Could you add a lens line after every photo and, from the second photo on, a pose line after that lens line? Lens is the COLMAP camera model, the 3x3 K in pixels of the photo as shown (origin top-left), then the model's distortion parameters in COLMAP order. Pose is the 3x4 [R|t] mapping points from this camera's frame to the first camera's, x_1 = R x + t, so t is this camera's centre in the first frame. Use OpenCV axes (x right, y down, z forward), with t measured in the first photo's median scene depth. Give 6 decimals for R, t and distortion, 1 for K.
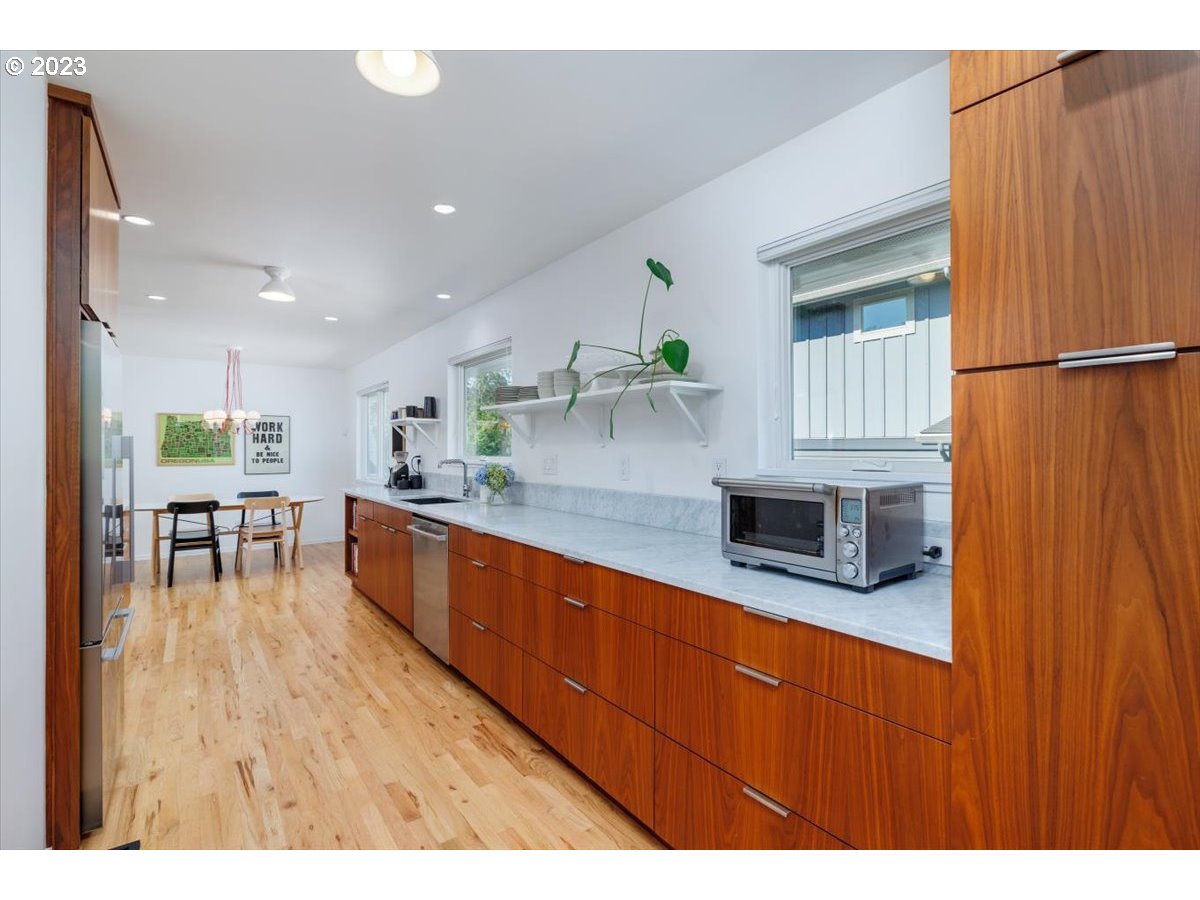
lens RADIAL K [[551.8, 0, 594.6], [0, 551.8, 448.1], [0, 0, 1]] dist [-0.005701, -0.000541]
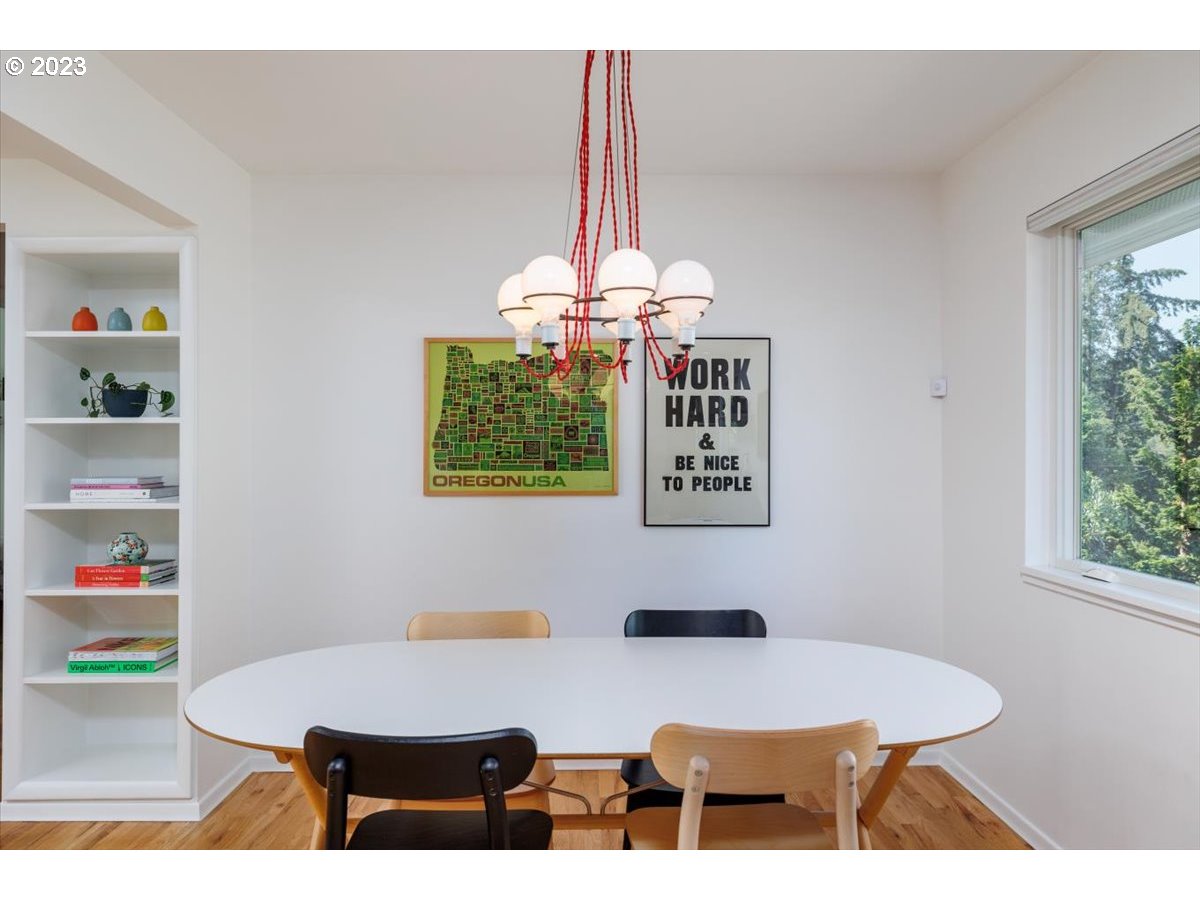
lens RADIAL K [[677.4, 0, 597.2], [0, 677.4, 447.6], [0, 0, 1]] dist [-0.005751, -0.000600]
pose [[0.812262, 0.006703, -0.583255, -0.434833], [-0.002224, 0.999962, 0.008396, -0.000361], [0.583289, -0.005523, 0.812246, 0.675170]]
